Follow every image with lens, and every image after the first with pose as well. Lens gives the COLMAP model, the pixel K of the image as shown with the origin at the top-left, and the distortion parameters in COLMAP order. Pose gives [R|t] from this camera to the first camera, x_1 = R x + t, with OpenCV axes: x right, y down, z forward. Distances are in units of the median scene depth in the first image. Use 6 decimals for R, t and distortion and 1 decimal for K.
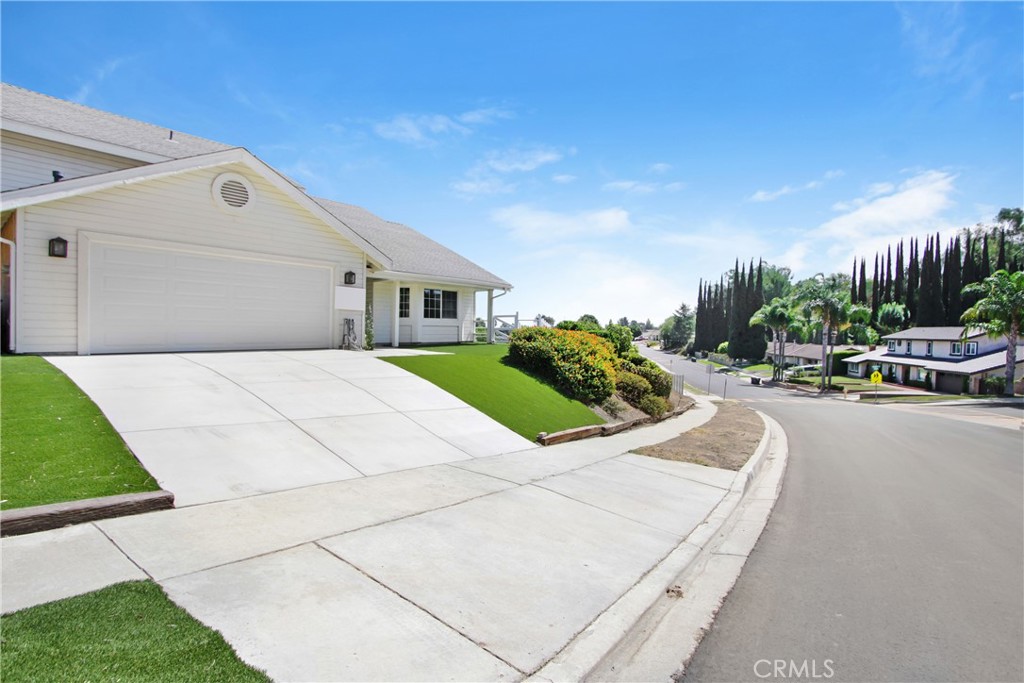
lens RADIAL K [[469.2, 0, 514.4], [0, 469.2, 335.7], [0, 0, 1]] dist [-0.015342, 0.000207]
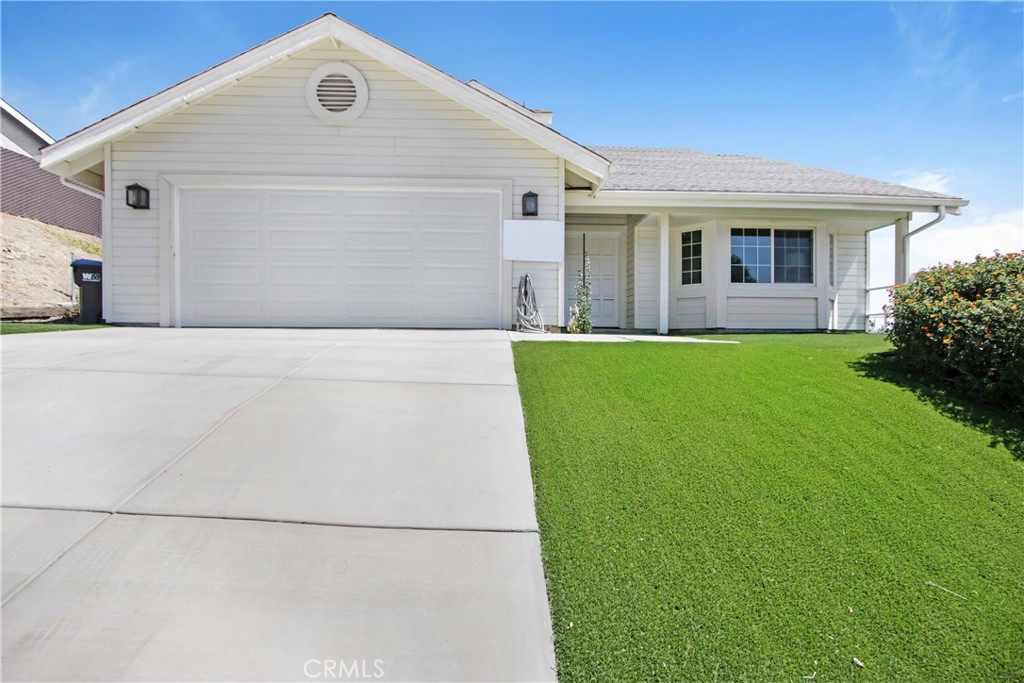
lens RADIAL K [[469.2, 0, 514.4], [0, 469.2, 335.7], [0, 0, 1]] dist [-0.015342, 0.000207]
pose [[0.664932, -0.003486, -0.746896, 0.043714], [-0.006892, 0.999918, -0.010803, 0.031145], [0.746872, 0.012331, 0.664853, 0.463875]]
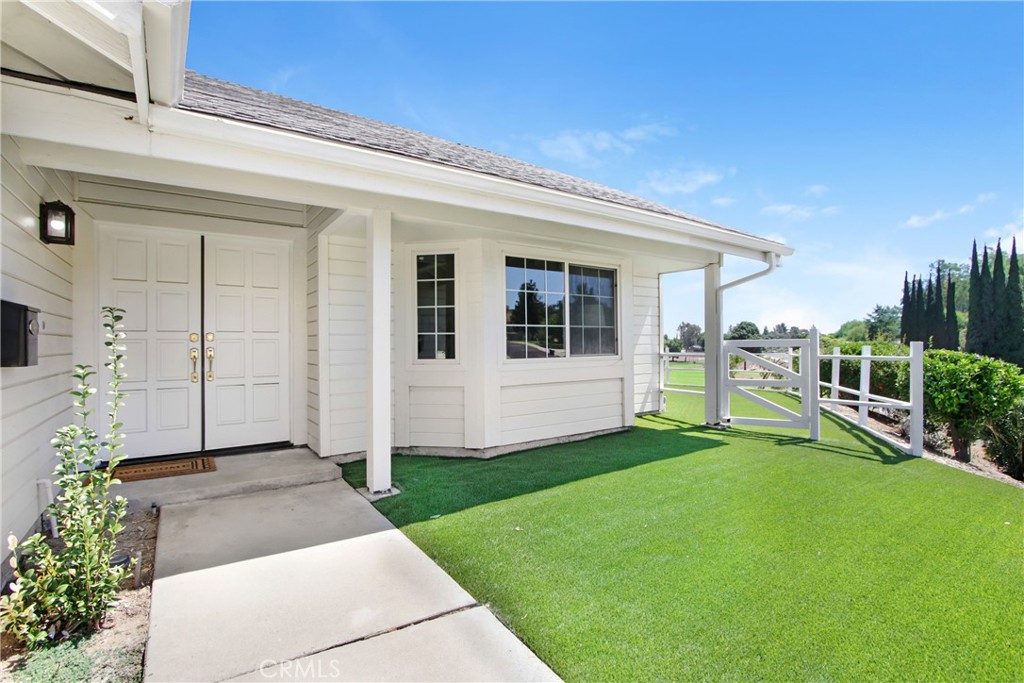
lens RADIAL K [[492.6, 0, 512.0], [0, 492.6, 341.5], [0, 0, 1]] dist [-0.027458, -0.000067]
pose [[0.960762, -0.010628, -0.277172, -0.107716], [0.007681, 0.999902, -0.011716, -0.045451], [0.277269, 0.009127, 0.960749, 0.721973]]
